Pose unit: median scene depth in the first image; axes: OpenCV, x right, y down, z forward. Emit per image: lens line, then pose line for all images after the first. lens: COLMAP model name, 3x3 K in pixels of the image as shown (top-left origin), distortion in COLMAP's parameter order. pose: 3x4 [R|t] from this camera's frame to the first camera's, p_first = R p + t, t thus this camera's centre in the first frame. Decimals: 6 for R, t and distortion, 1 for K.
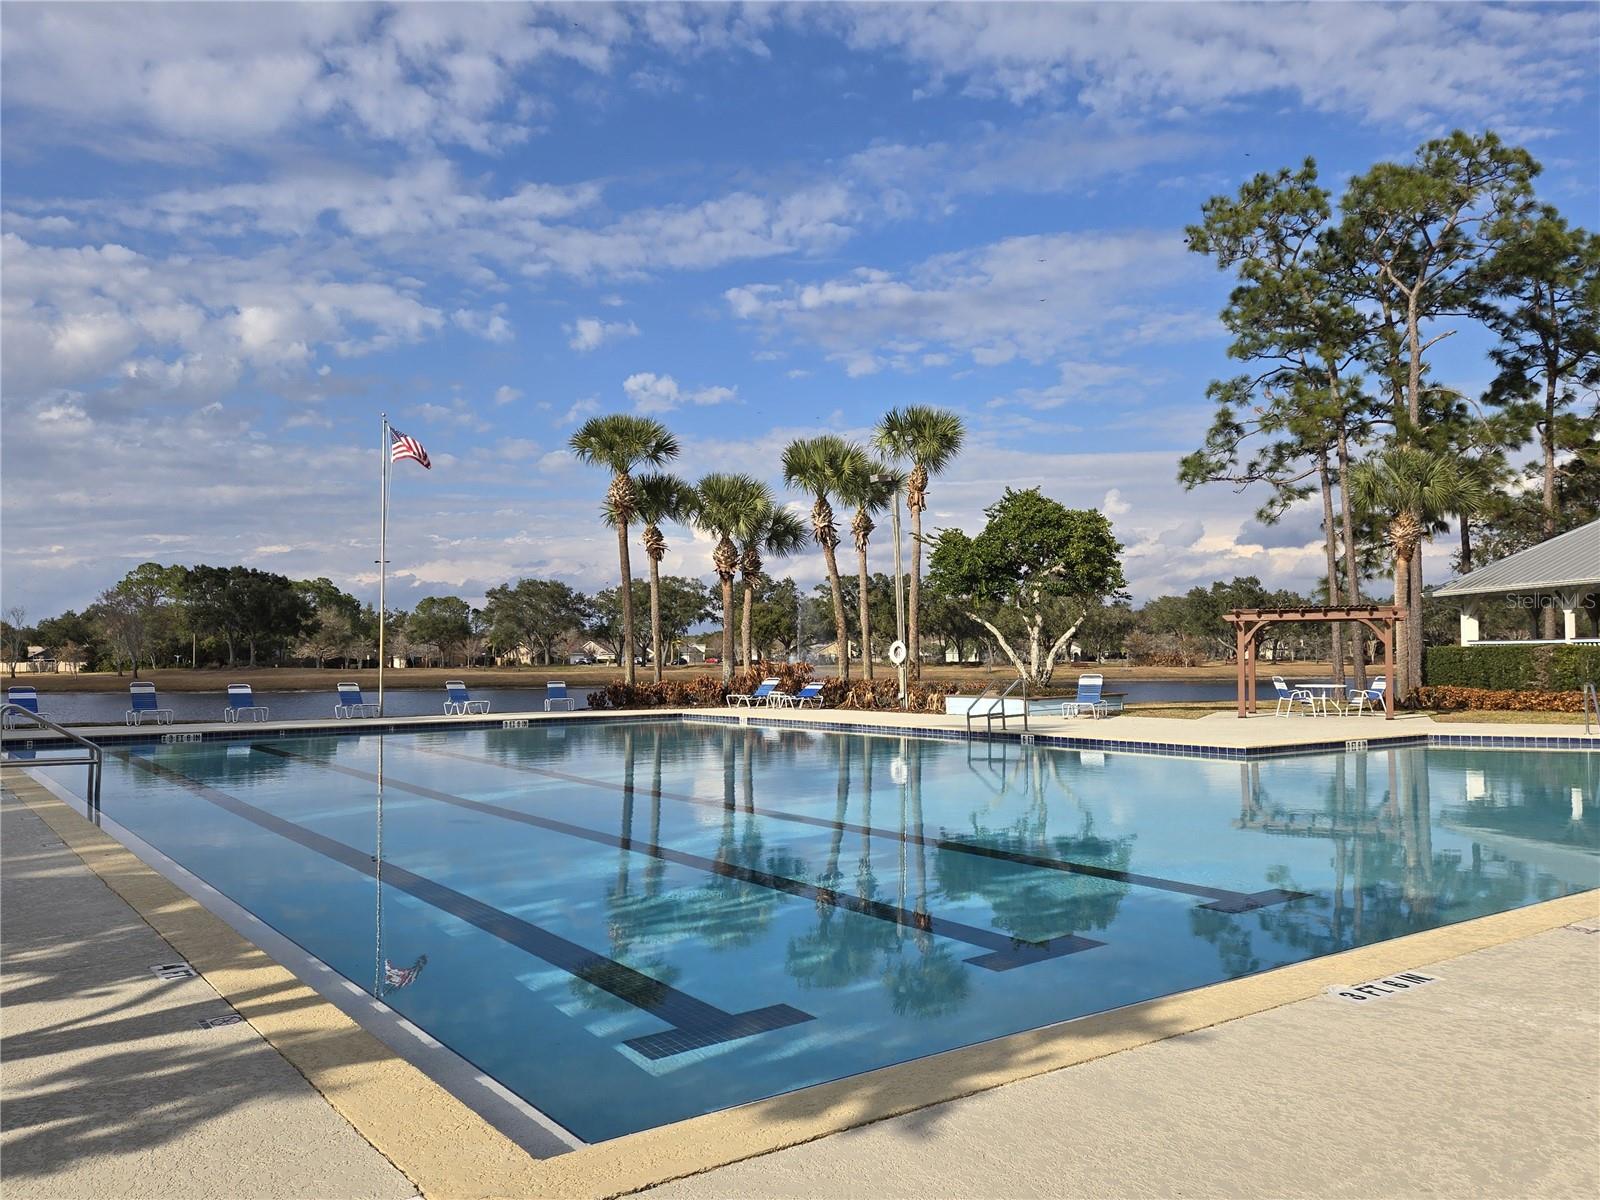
lens RADIAL K [[1151.3, 0, 799.3], [0, 1151.3, 619.2], [0, 0, 1]] dist [0.002327, -0.025460]
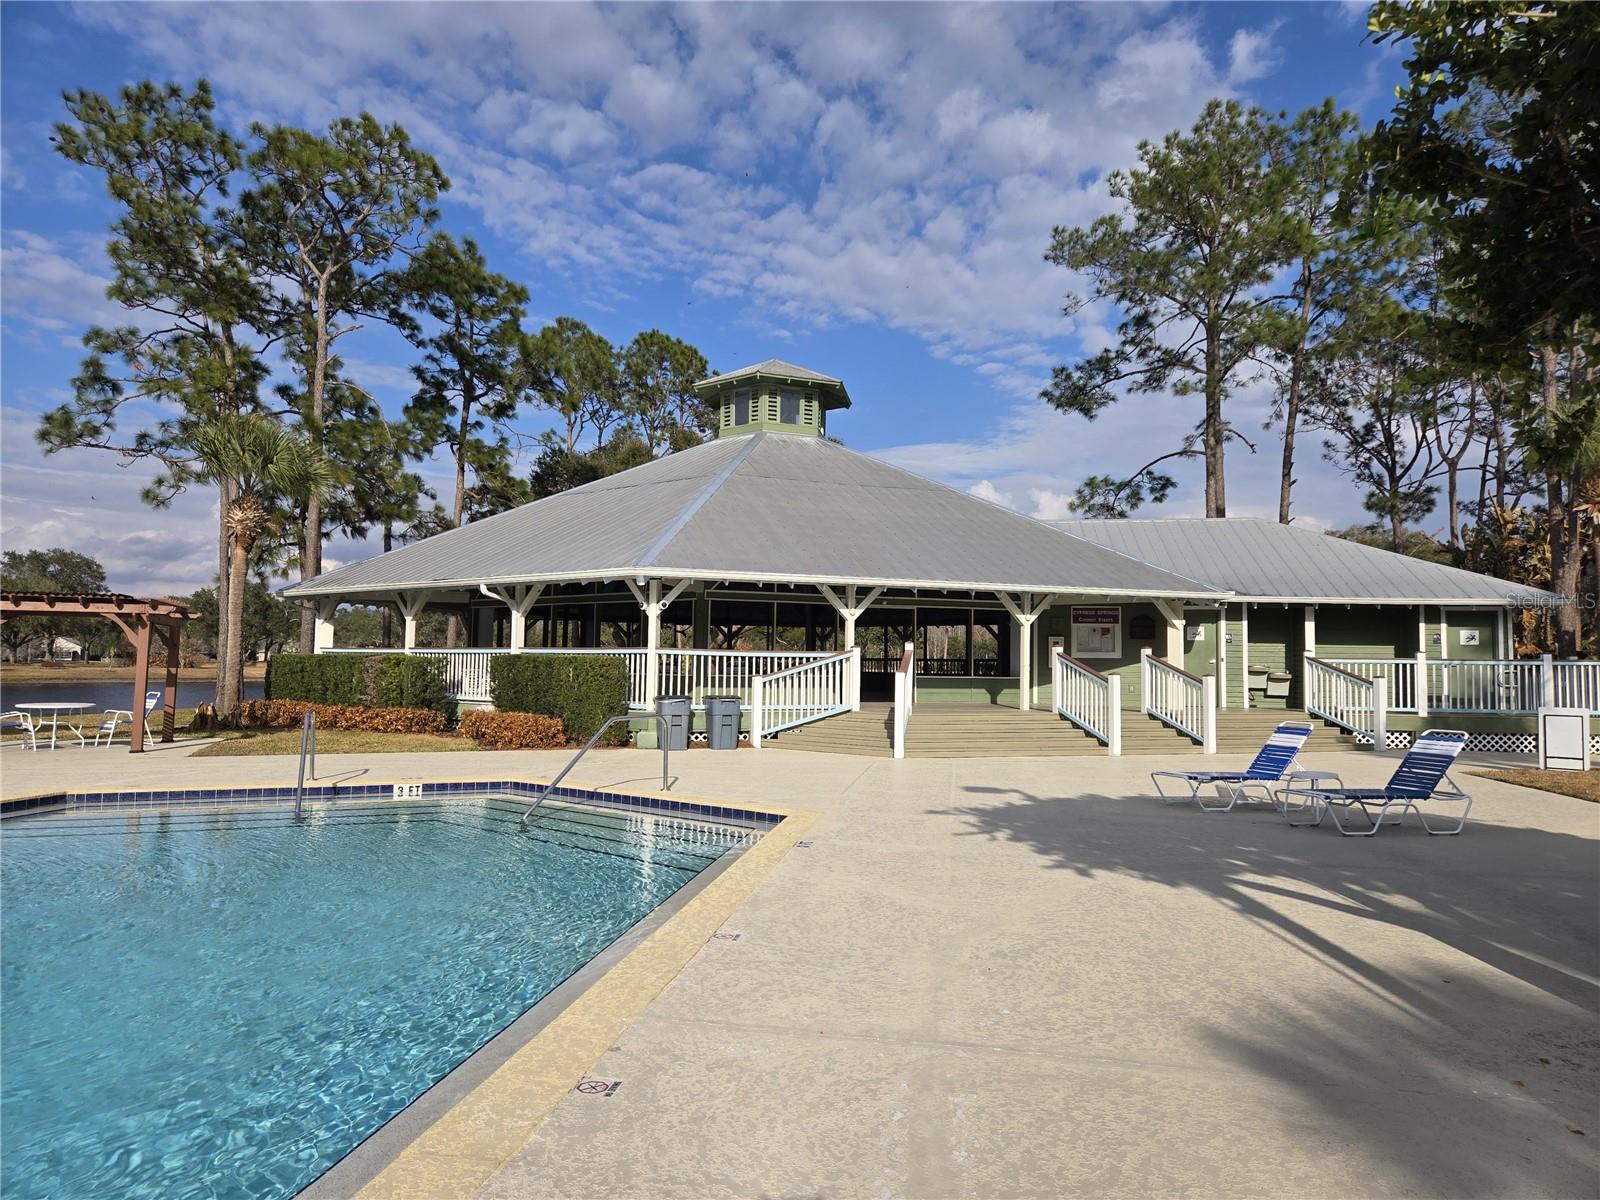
lens RADIAL K [[1071.7, 0, 800.0], [0, 1071.7, 600.0], [0, 0, 1]] dist [-0.000651, -0.000602]
pose [[0.662510, 0.057089, 0.746874, 0.137555], [-0.039380, 0.998367, -0.041382, 0.001035], [-0.748017, -0.001996, 0.663676, 0.112963]]
